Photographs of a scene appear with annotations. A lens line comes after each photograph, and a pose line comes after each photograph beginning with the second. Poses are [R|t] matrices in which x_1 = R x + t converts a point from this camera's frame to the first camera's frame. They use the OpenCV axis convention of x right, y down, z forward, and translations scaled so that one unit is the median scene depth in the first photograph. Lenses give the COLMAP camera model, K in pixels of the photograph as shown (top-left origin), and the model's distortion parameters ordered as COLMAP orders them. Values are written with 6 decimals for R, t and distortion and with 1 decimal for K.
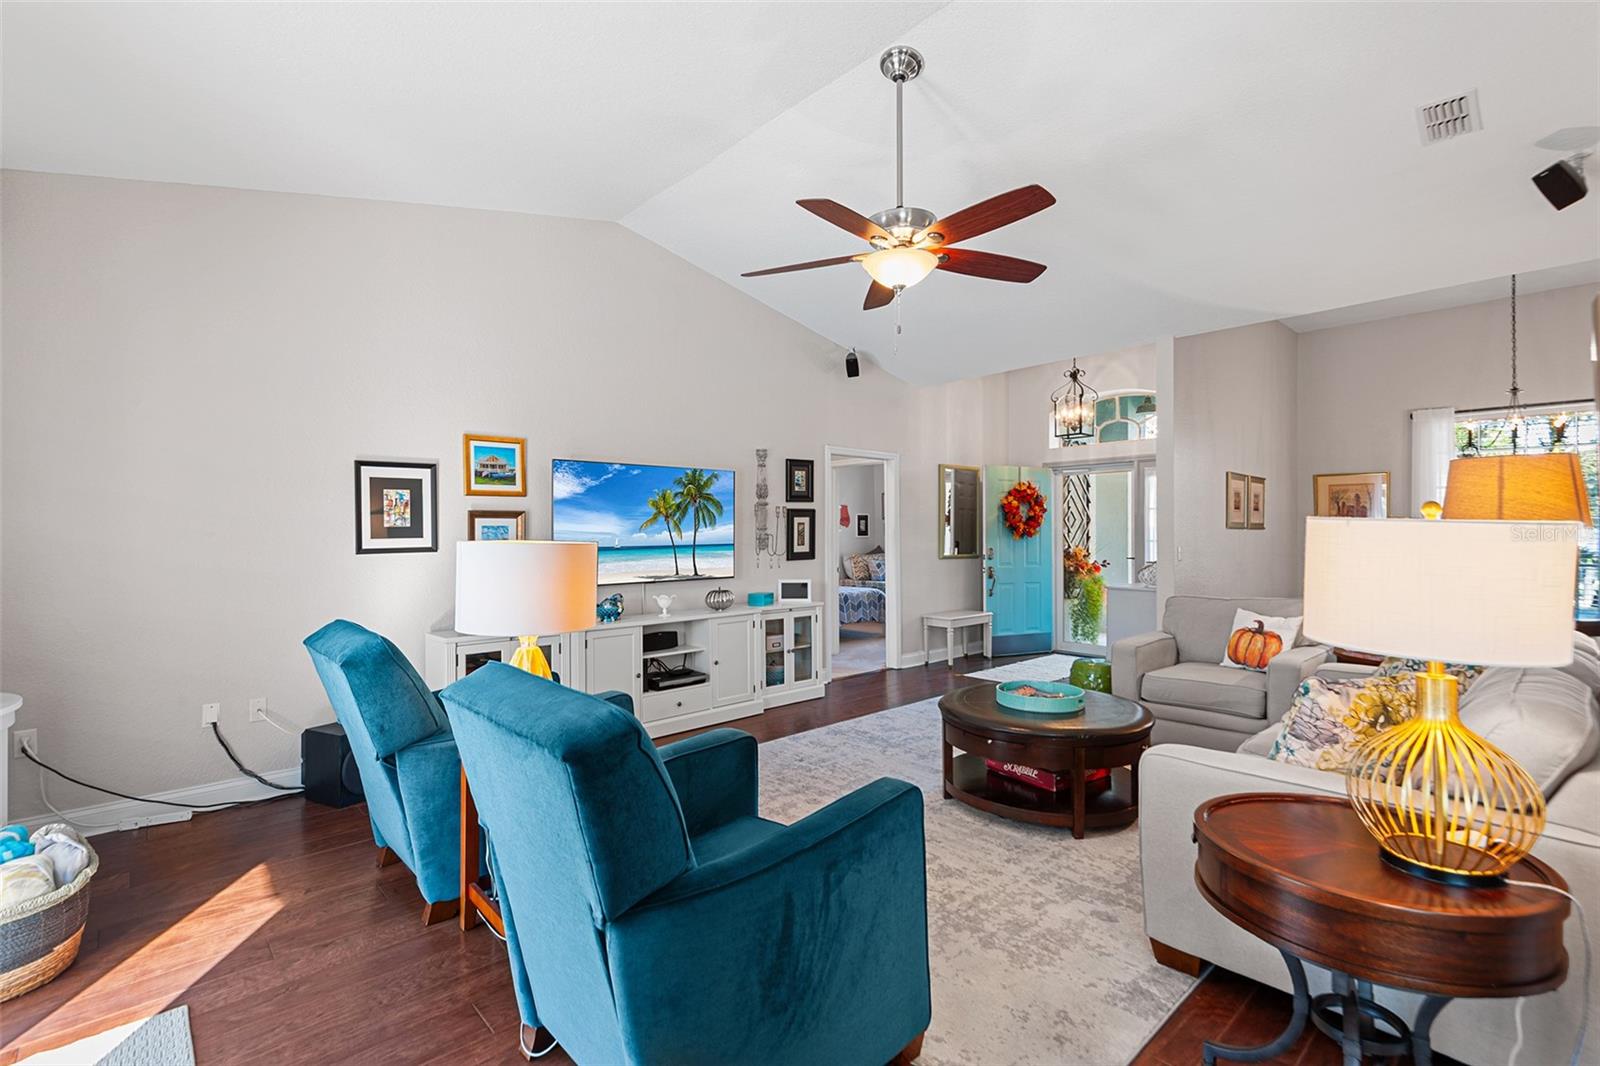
lens RADIAL K [[735.2, 0, 791.9], [0, 735.2, 531.6], [0, 0, 1]] dist [0.002030, 0.000516]
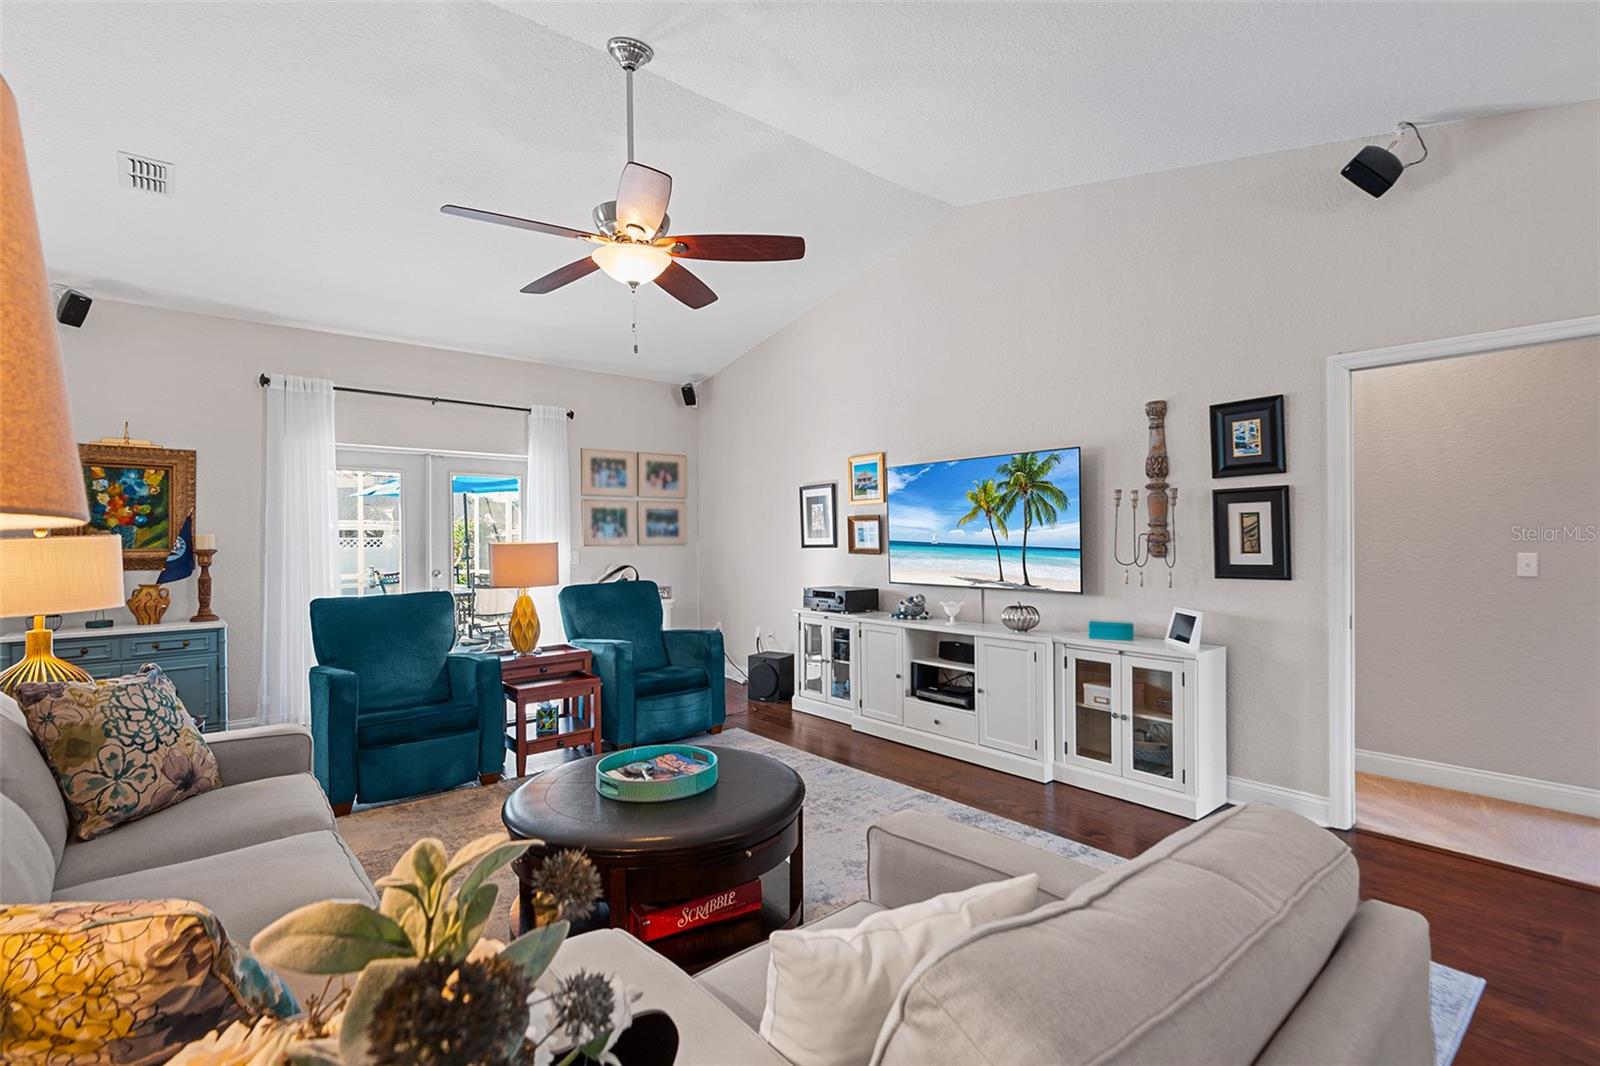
lens RADIAL K [[735.2, 0, 790.8], [0, 735.2, 533.4], [0, 0, 1]] dist [0.002030, 0.000516]
pose [[-0.053879, 0.000429, -0.998547, 0.681127], [0.000177, 1.000000, 0.000420, 0.003857], [0.998547, -0.000154, -0.053879, 0.786803]]
